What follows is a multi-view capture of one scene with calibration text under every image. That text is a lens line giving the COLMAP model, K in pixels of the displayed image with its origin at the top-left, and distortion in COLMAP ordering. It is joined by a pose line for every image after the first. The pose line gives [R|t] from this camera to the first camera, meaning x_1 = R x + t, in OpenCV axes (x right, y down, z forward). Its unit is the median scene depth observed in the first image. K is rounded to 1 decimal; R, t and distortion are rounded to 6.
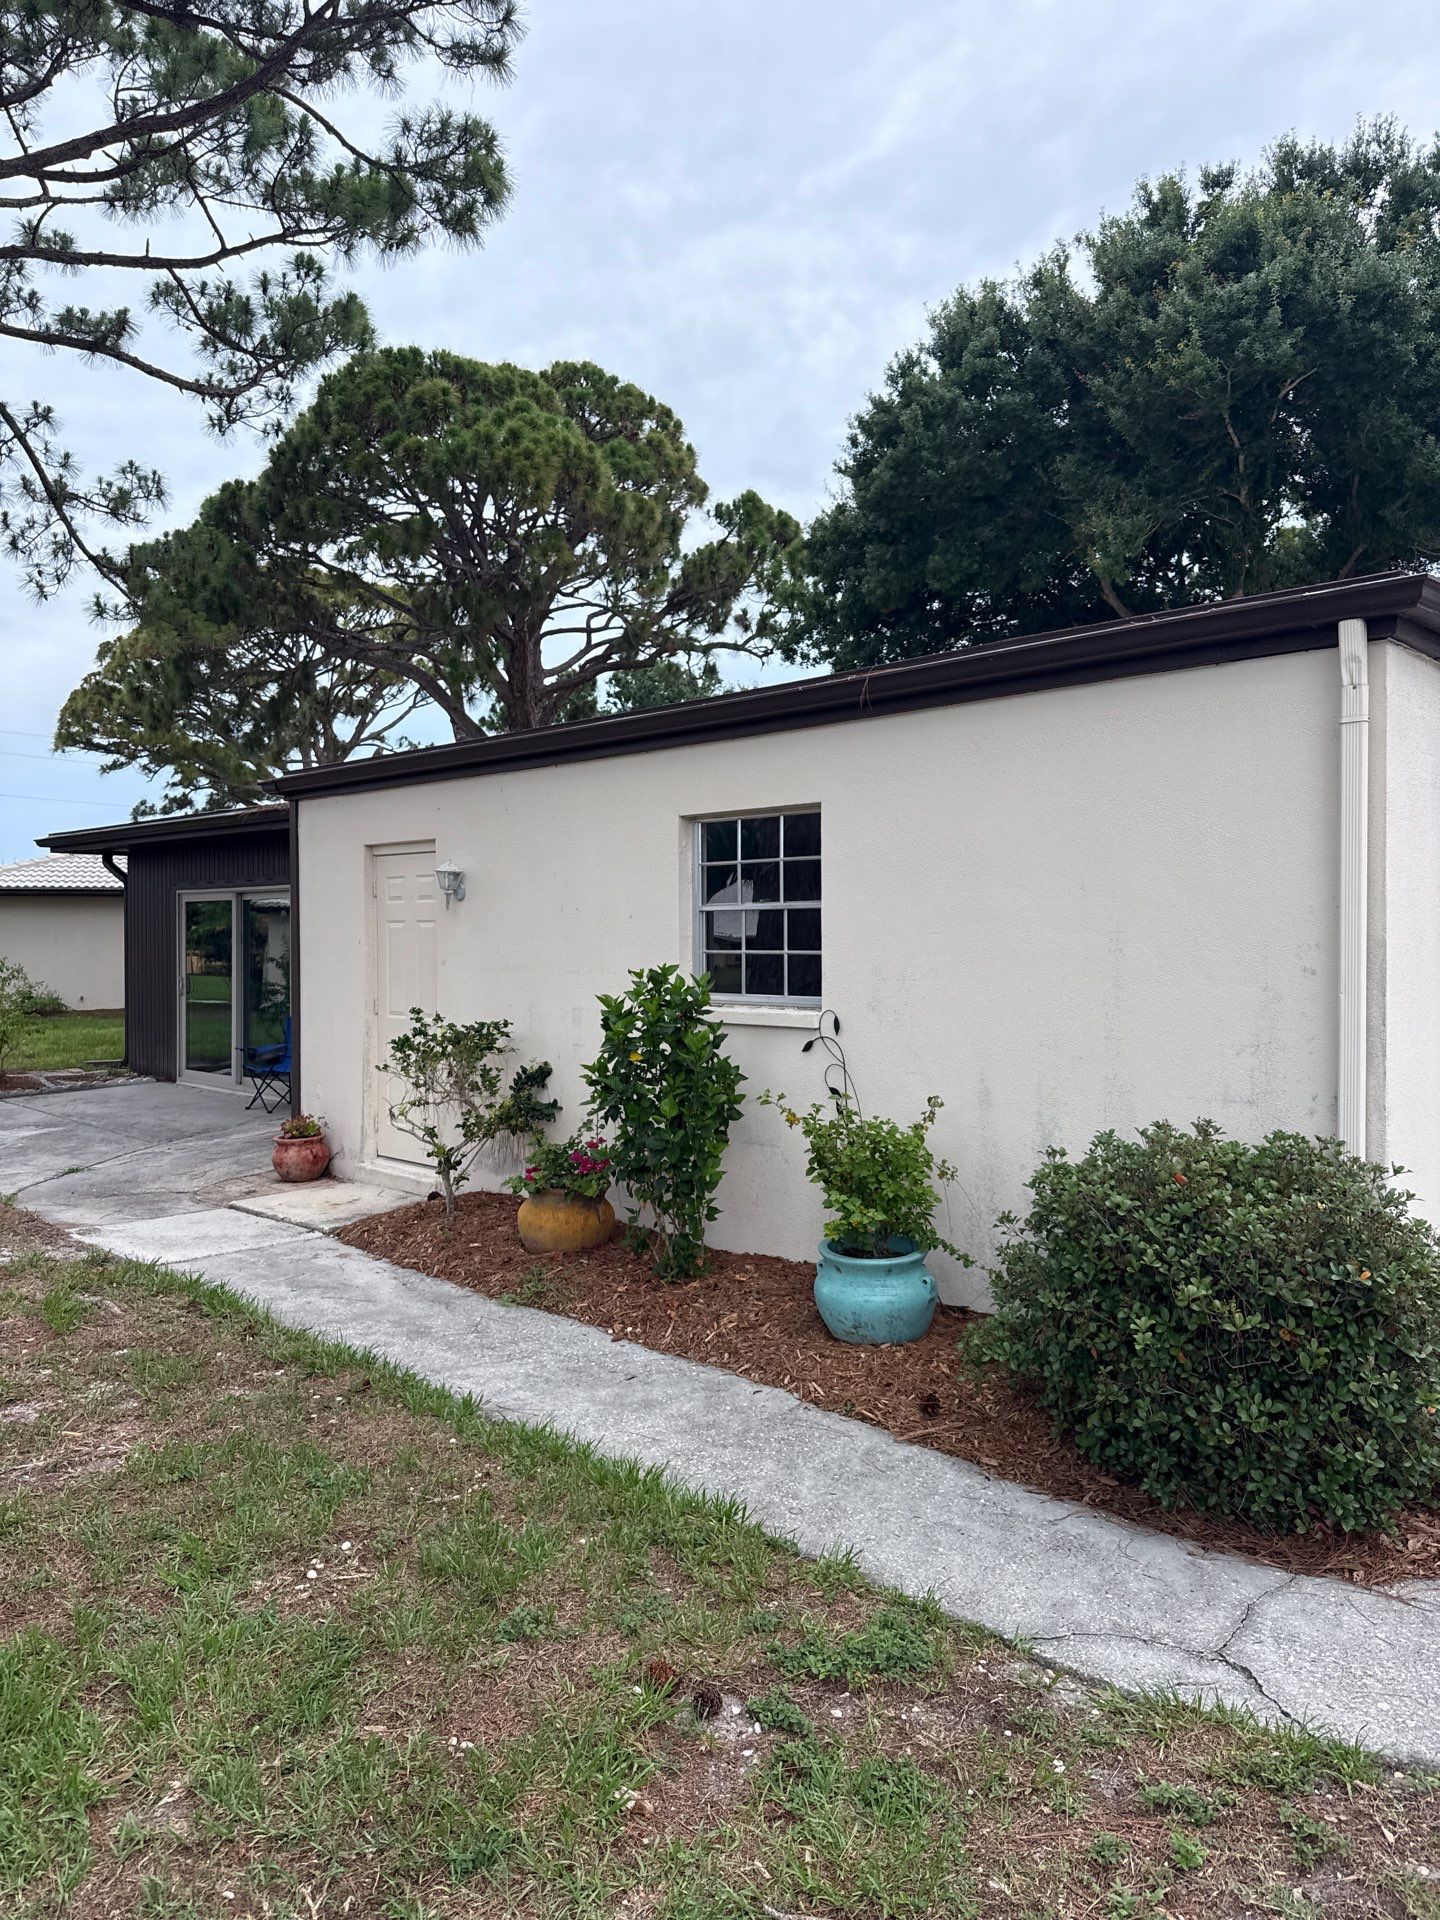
lens RADIAL K [[1347.3, 0, 716.3], [0, 1347.3, 963.0], [0, 0, 1]] dist [0.030688, -0.046187]
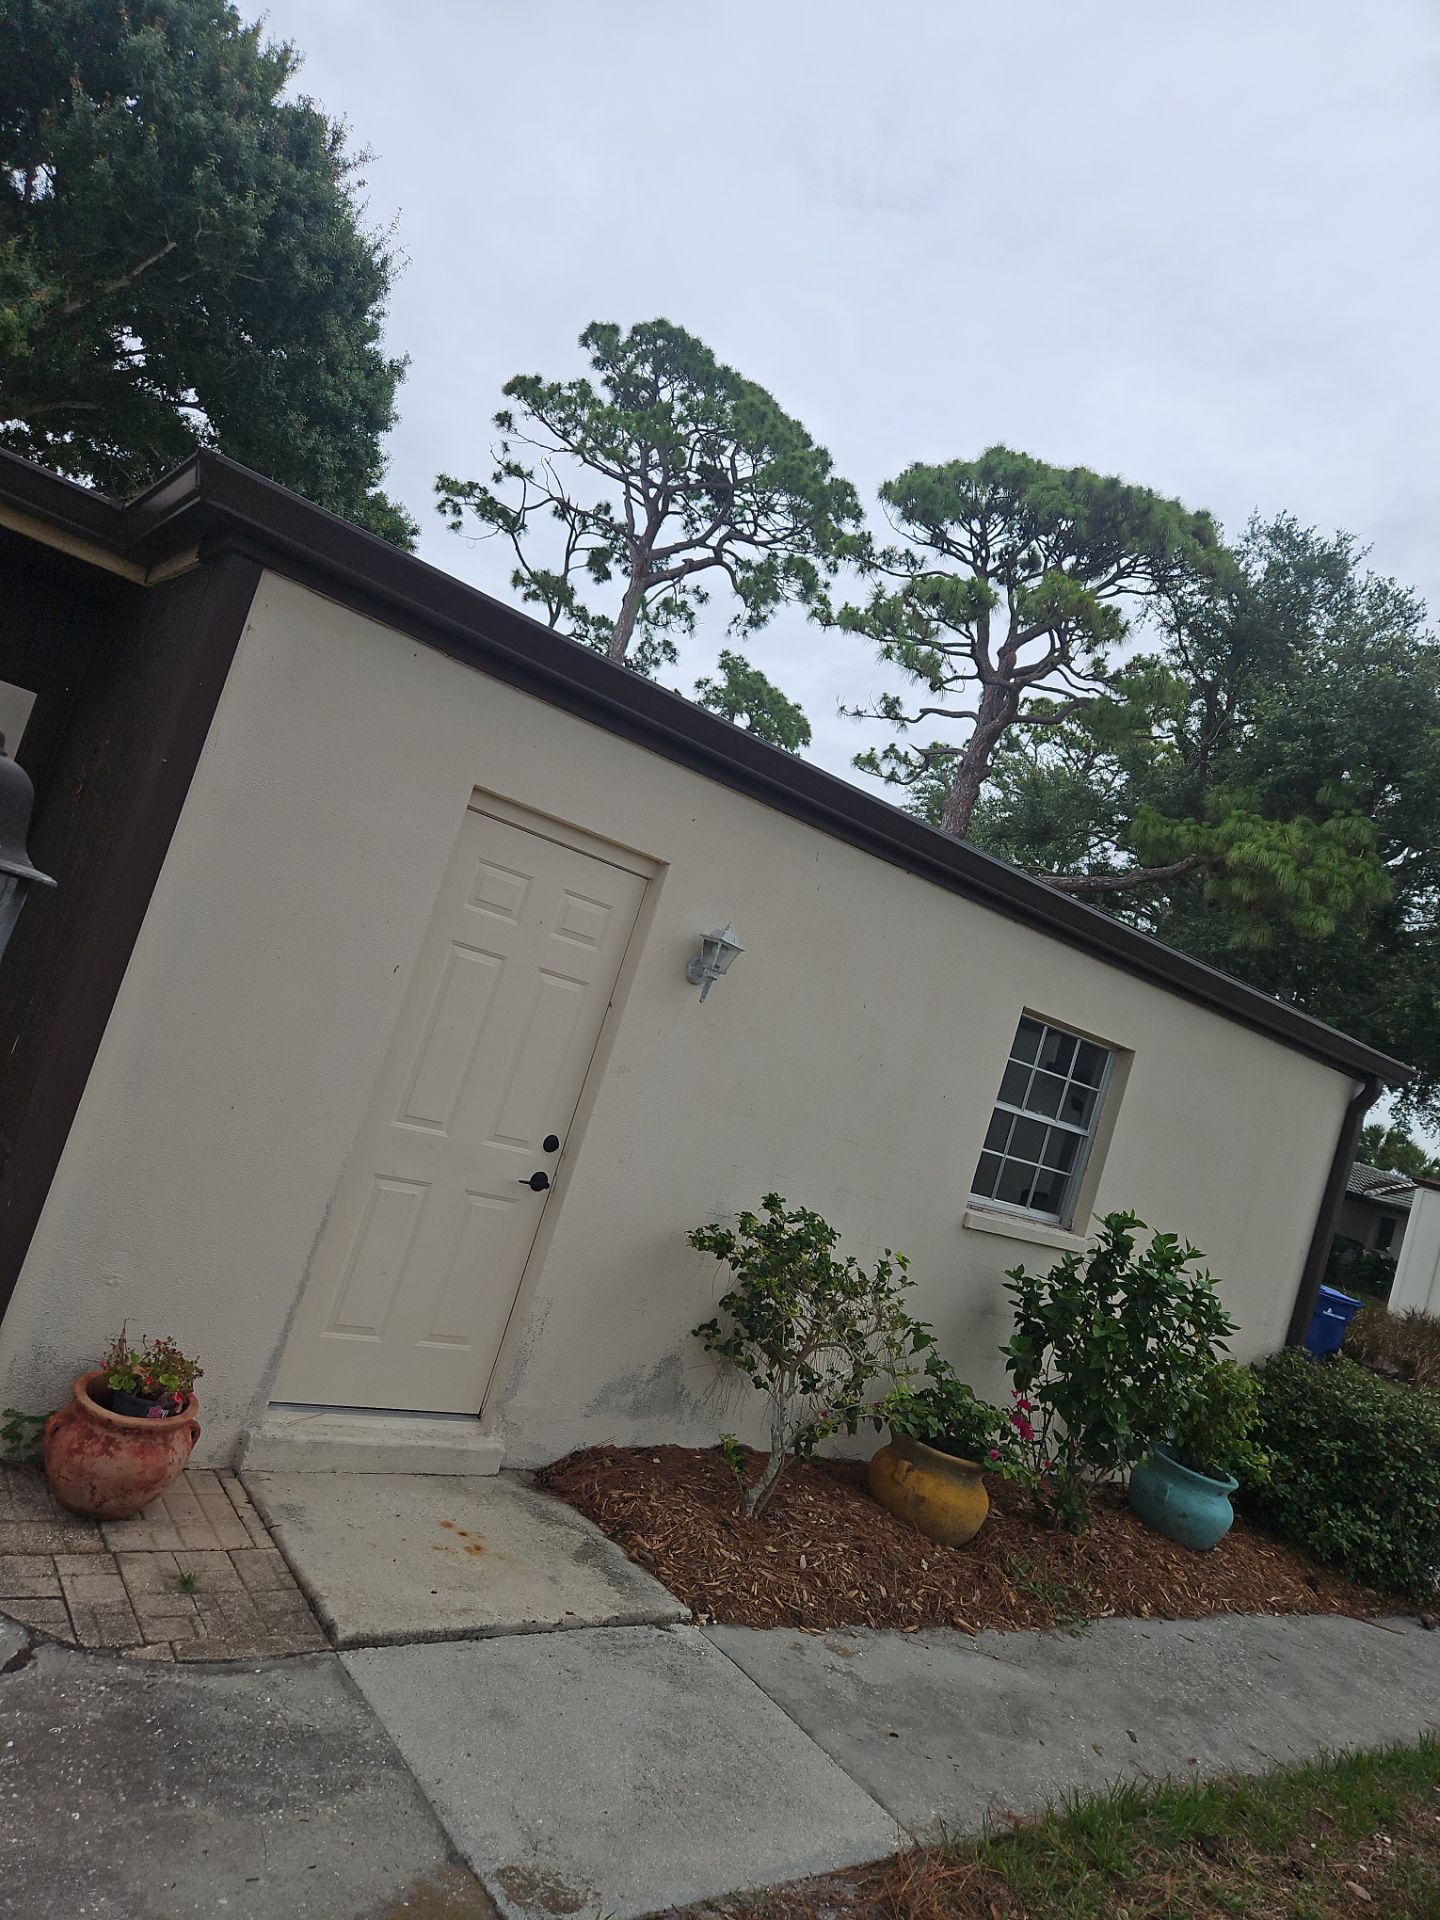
lens RADIAL K [[1318.0, 0, 701.7], [0, 1318.0, 937.5], [0, 0, 1]] dist [0.069011, -0.047307]
pose [[0.100915, 0.106381, 0.989191, -0.341583], [-0.274554, 0.958636, -0.075086, -0.009732], [-0.956262, -0.264009, 0.125948, 0.403804]]
